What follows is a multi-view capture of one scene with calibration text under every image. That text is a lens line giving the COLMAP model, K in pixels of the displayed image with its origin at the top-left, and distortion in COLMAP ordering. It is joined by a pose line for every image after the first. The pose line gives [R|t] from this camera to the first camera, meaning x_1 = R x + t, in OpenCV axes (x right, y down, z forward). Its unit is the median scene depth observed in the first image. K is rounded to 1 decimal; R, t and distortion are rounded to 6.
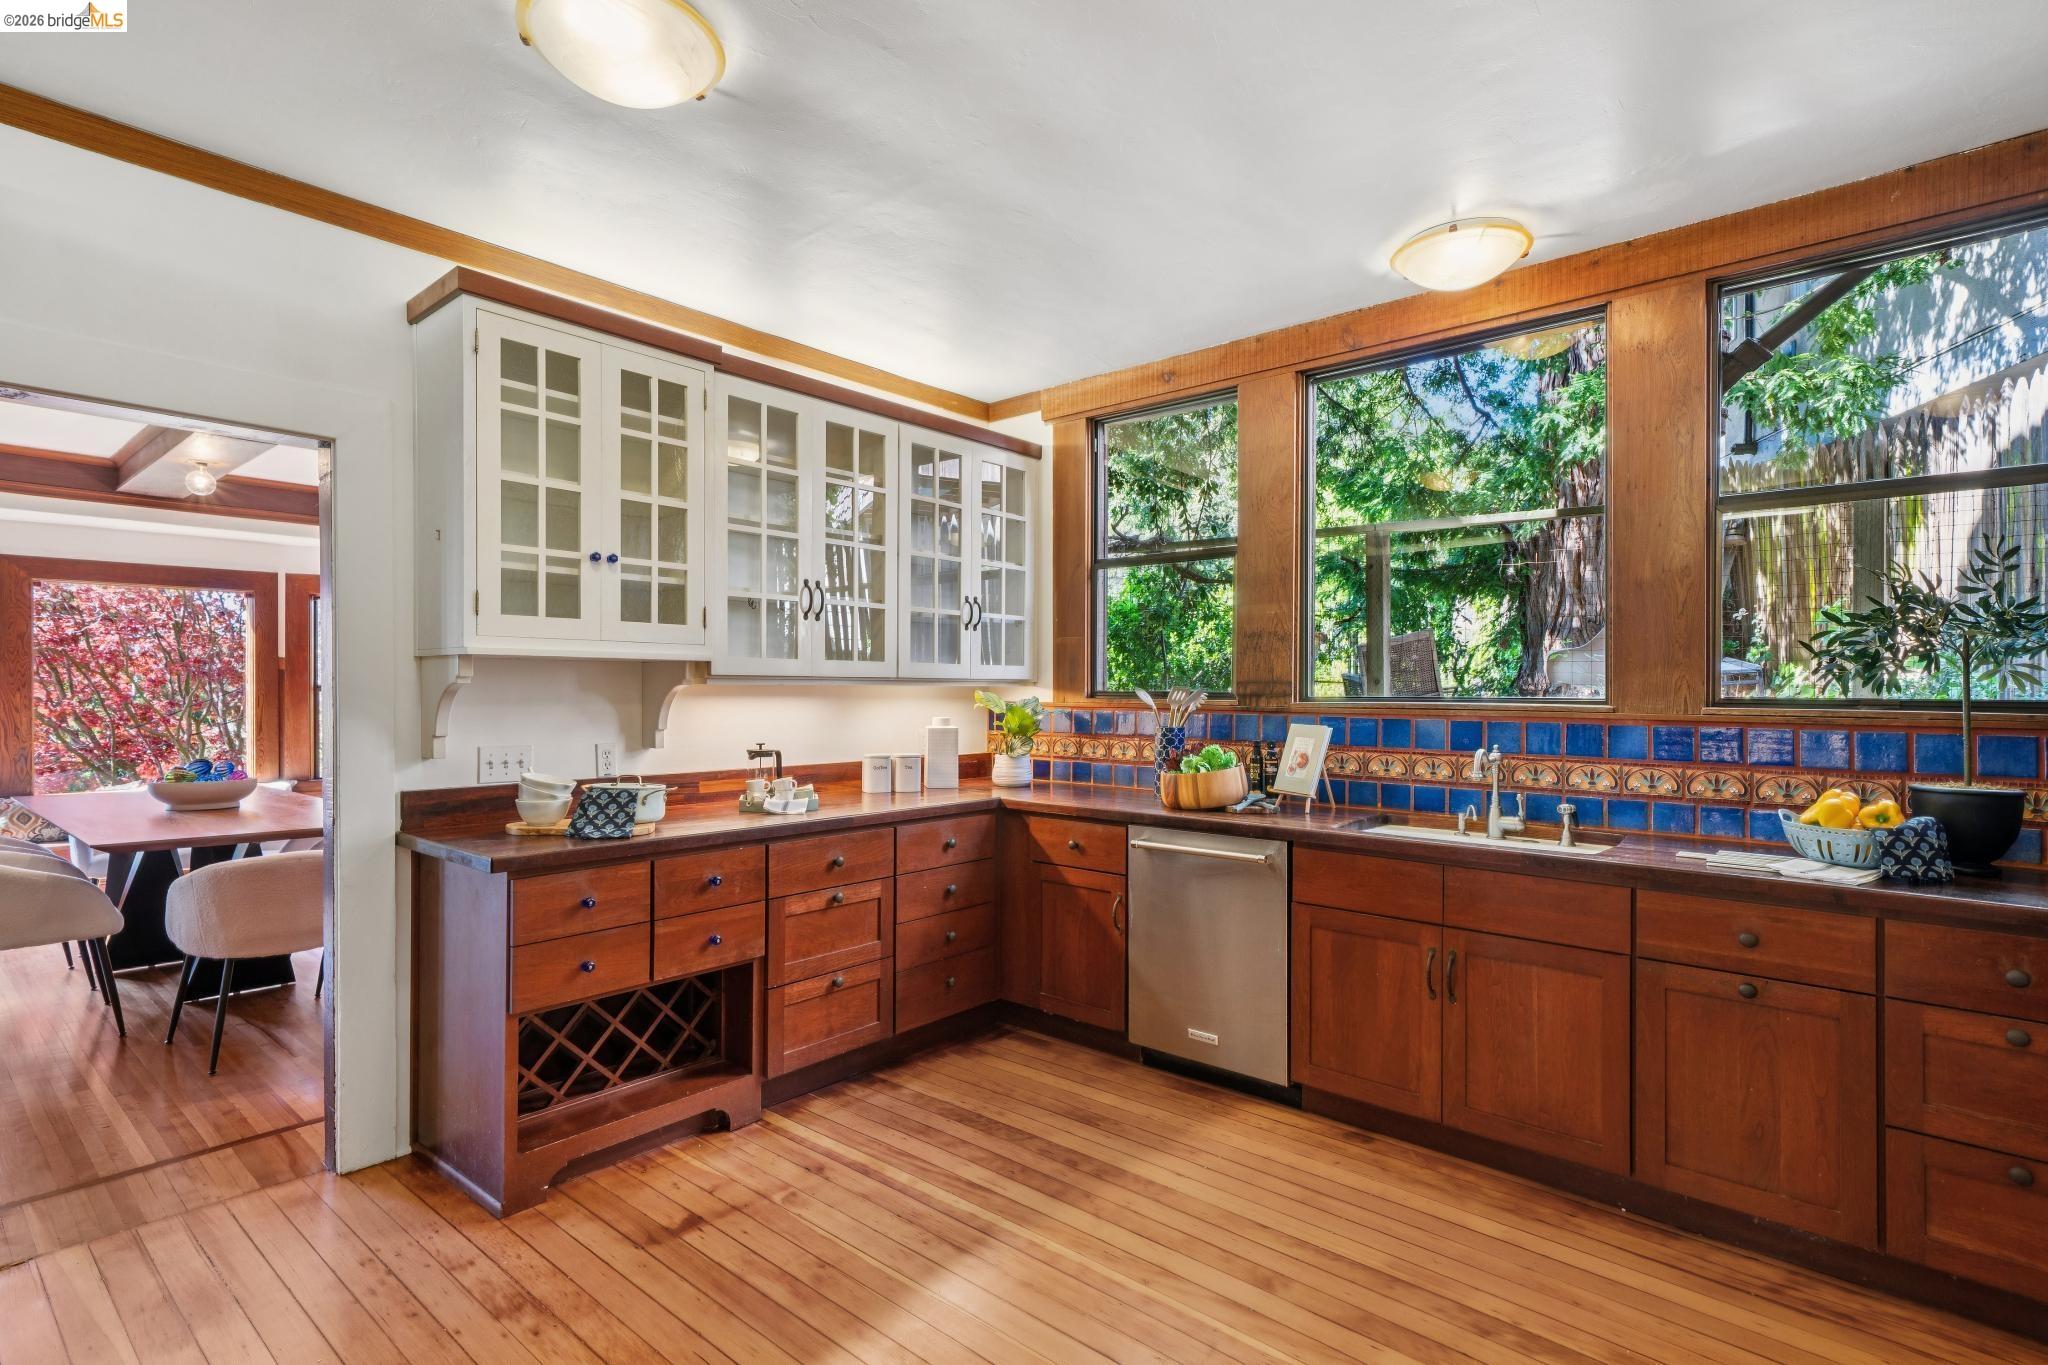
lens RADIAL K [[999.7, 0, 1032.8], [0, 999.7, 683.9], [0, 0, 1]] dist [-0.010522, 0.004093]
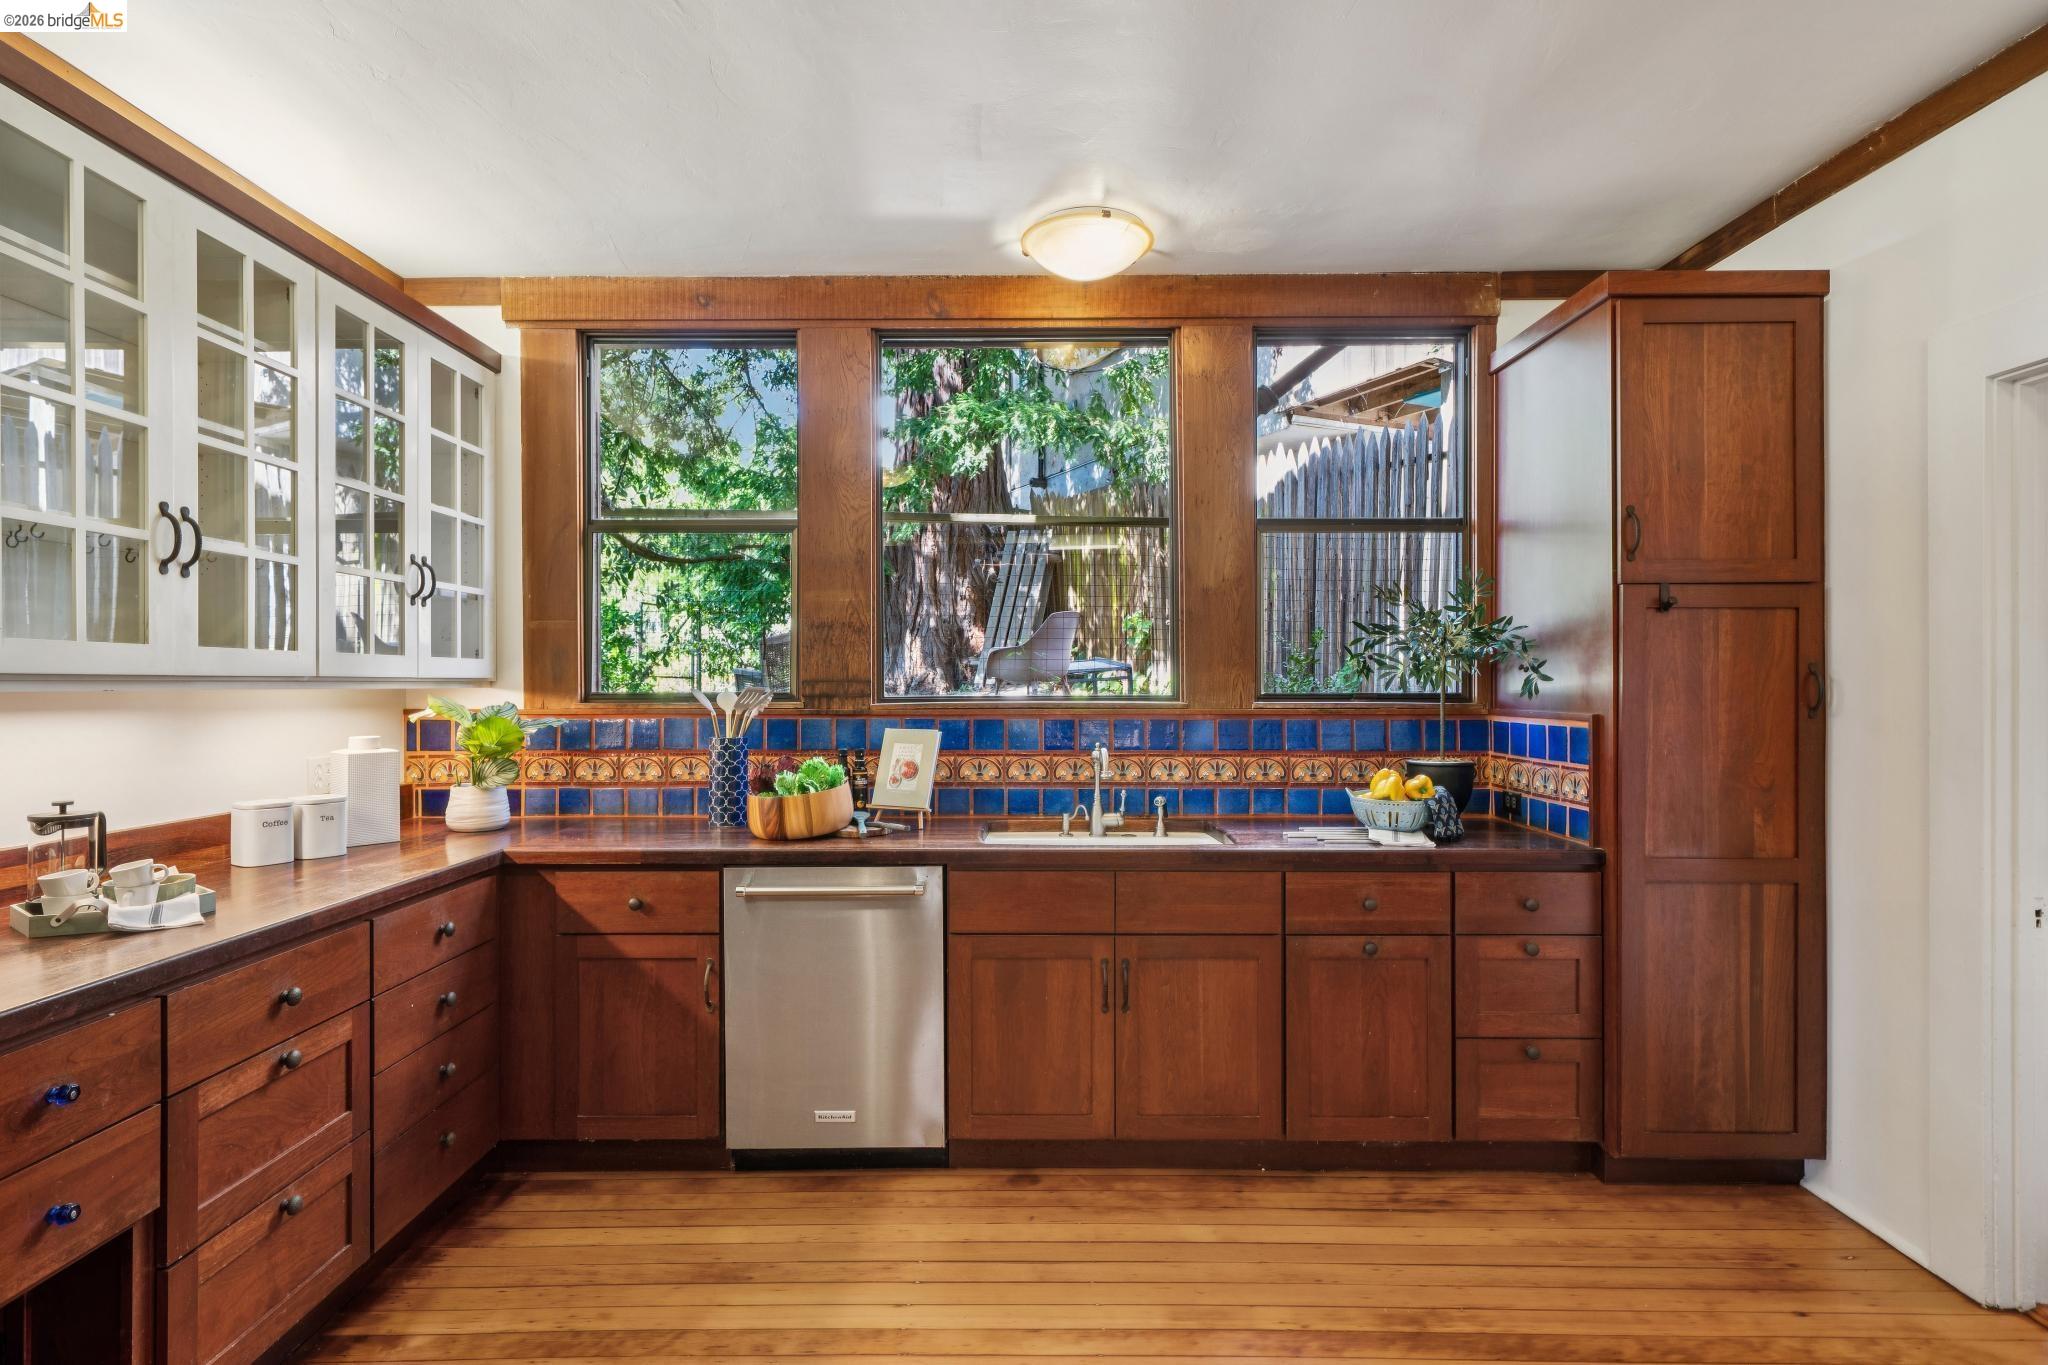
lens RADIAL K [[999.7, 0, 1017.3], [0, 999.7, 679.4], [0, 0, 1]] dist [-0.010522, 0.004093]
pose [[0.753641, -0.003922, 0.657274, -0.257855], [0.003069, 0.999992, 0.002448, -0.005606], [-0.657279, 0.000173, 0.753647, 0.293507]]
